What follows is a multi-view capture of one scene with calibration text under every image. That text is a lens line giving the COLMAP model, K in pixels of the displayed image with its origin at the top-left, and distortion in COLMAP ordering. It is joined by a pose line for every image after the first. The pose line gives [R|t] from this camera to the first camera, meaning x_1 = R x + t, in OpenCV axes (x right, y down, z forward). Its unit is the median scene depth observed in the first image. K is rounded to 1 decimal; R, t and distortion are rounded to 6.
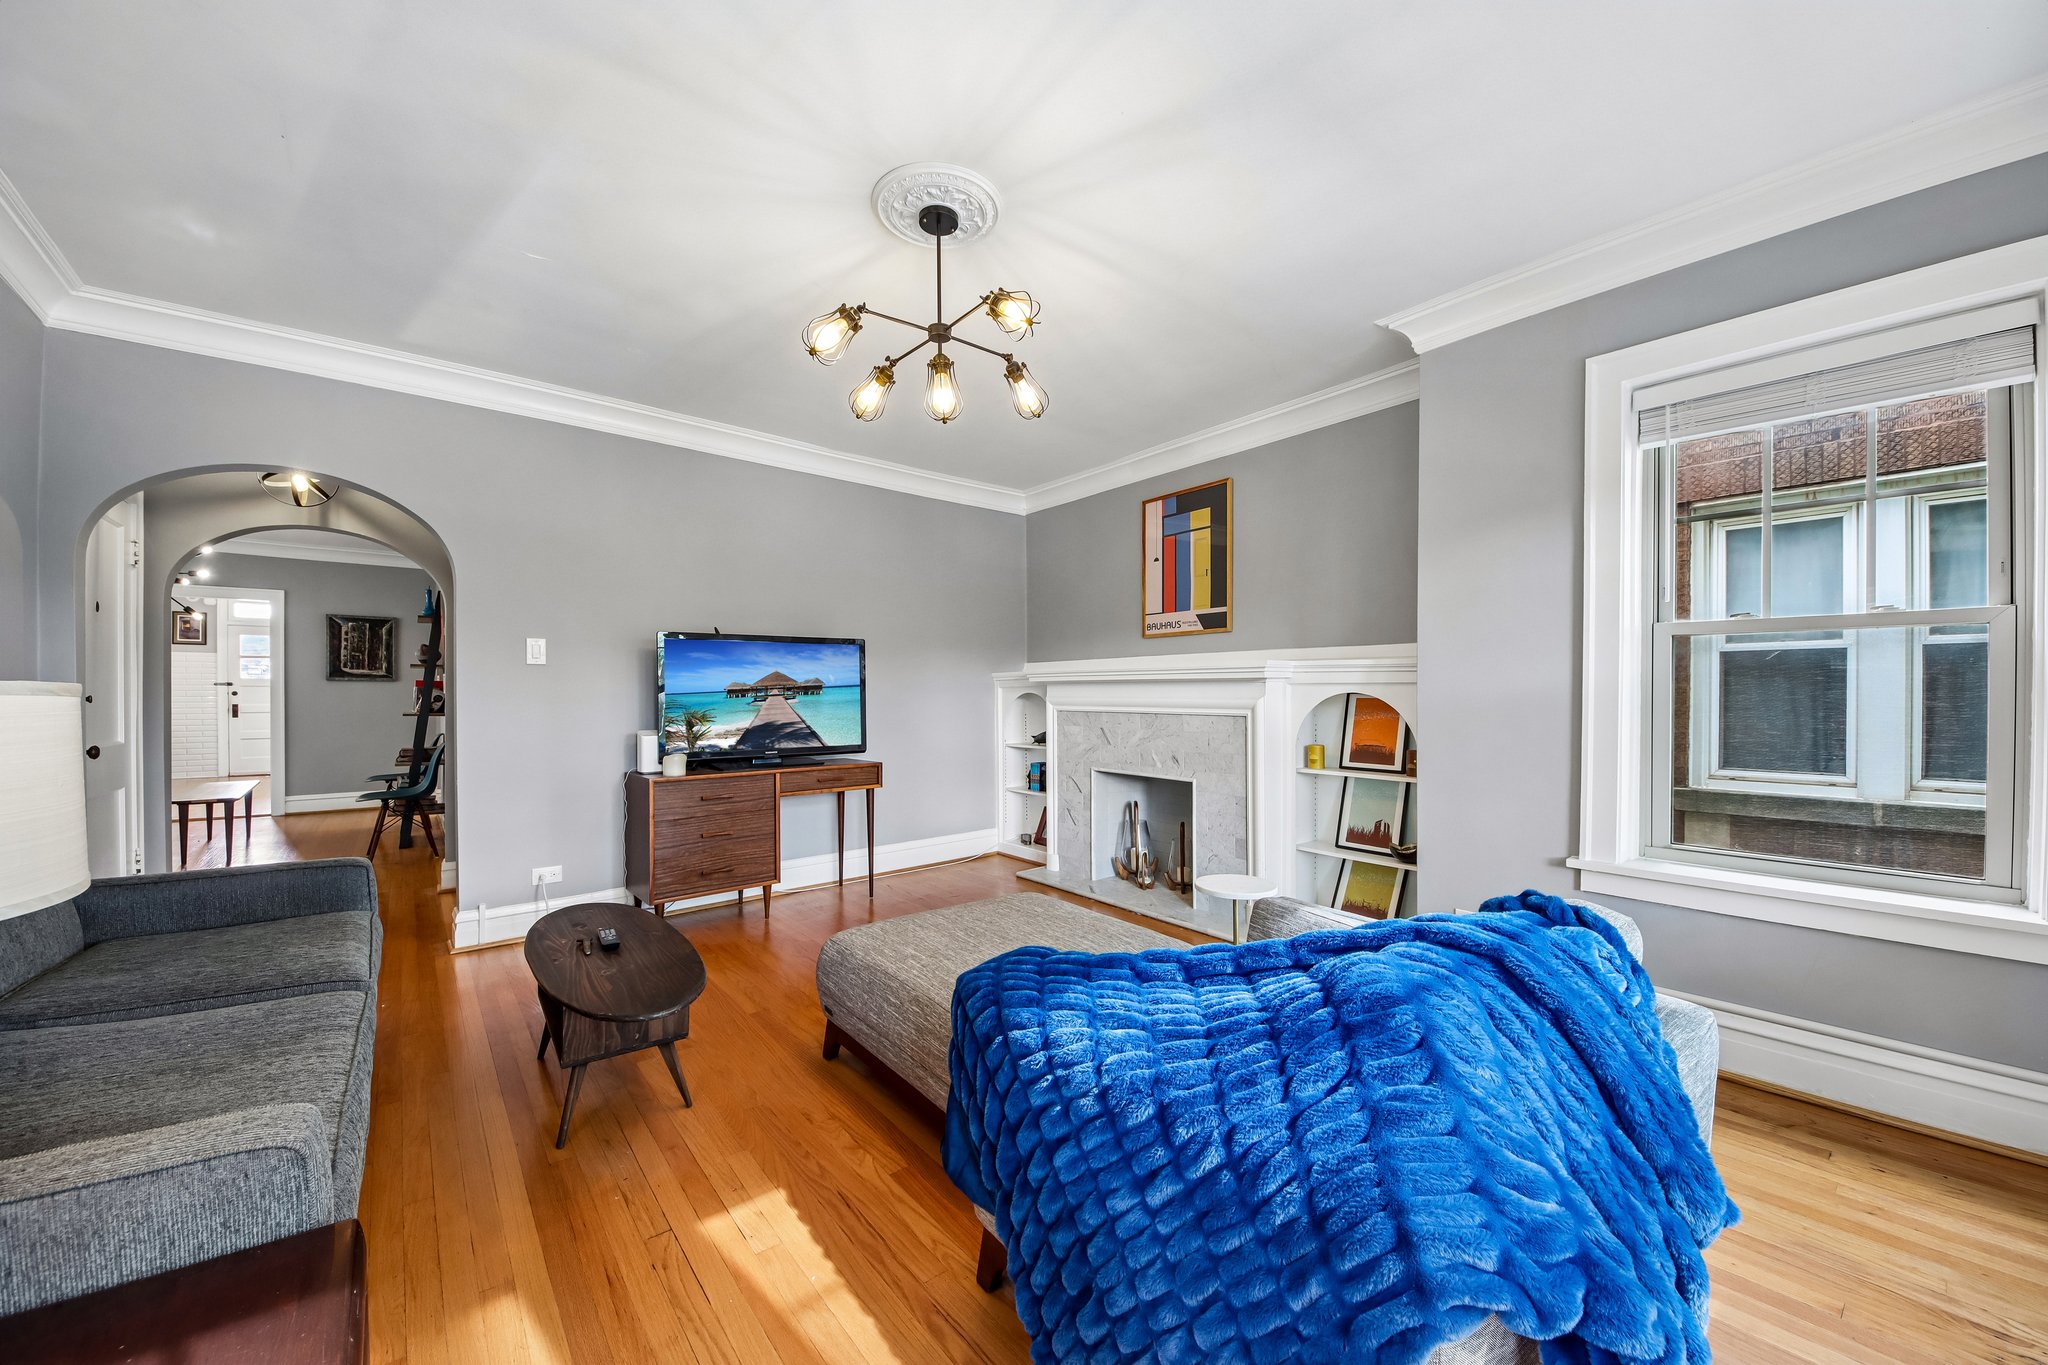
lens RADIAL K [[768.8, 0, 1008.8], [0, 768.8, 694.2], [0, 0, 1]] dist [0.001864, -0.000430]
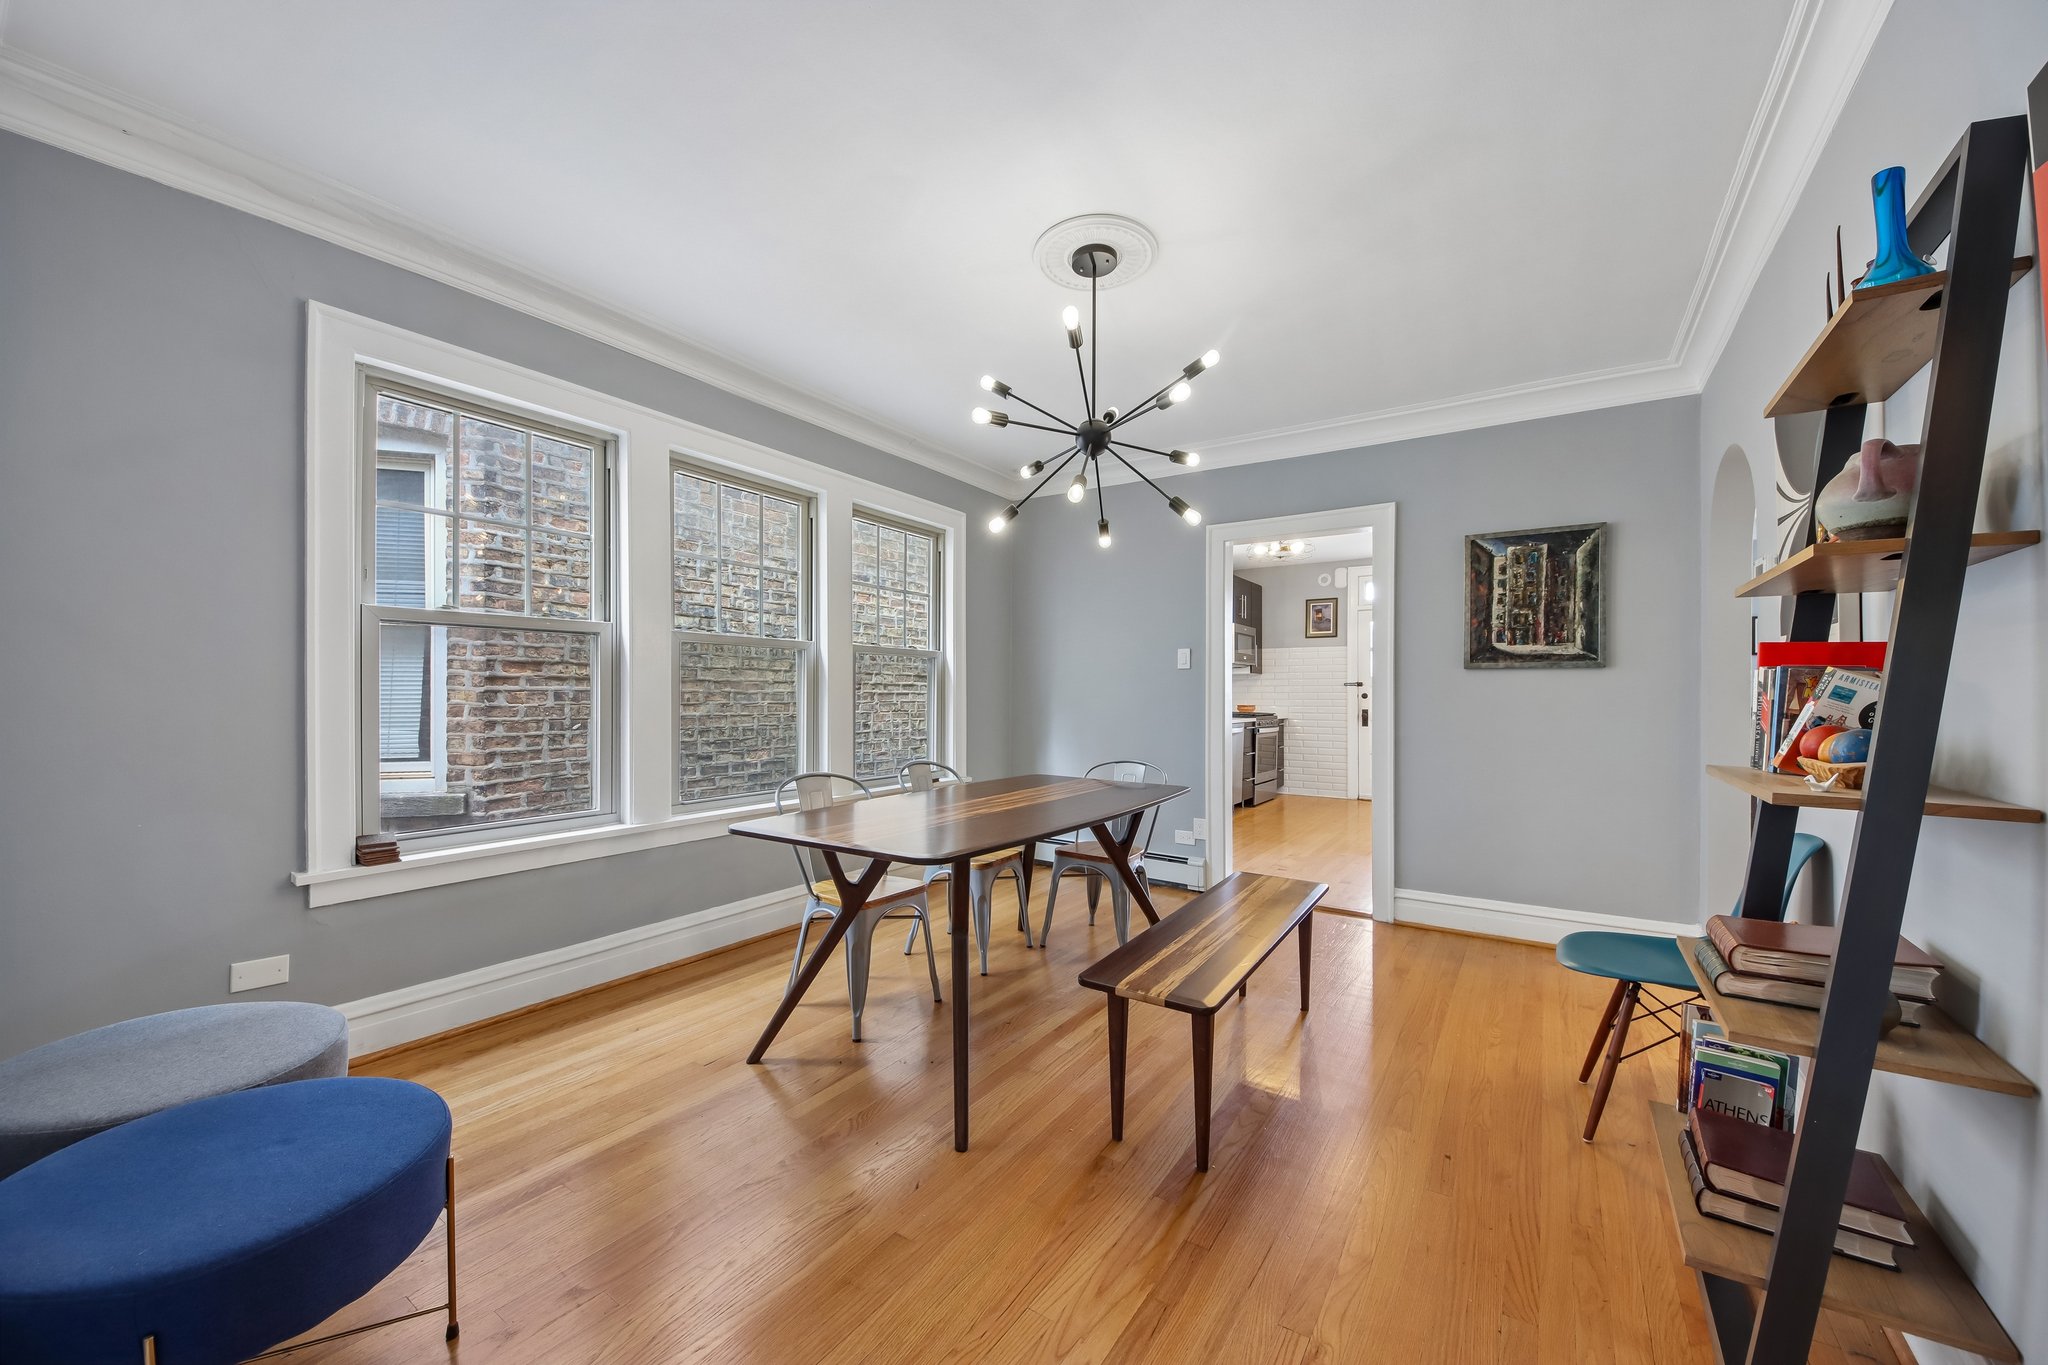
lens RADIAL K [[768.8, 0, 1010.0], [0, 768.8, 697.6], [0, 0, 1]] dist [0.001864, -0.000430]
pose [[0.310297, 0.008191, -0.950604, -0.496259], [-0.011585, 0.999921, 0.004834, 0.001242], [0.950569, 0.009513, 0.310367, 0.556546]]
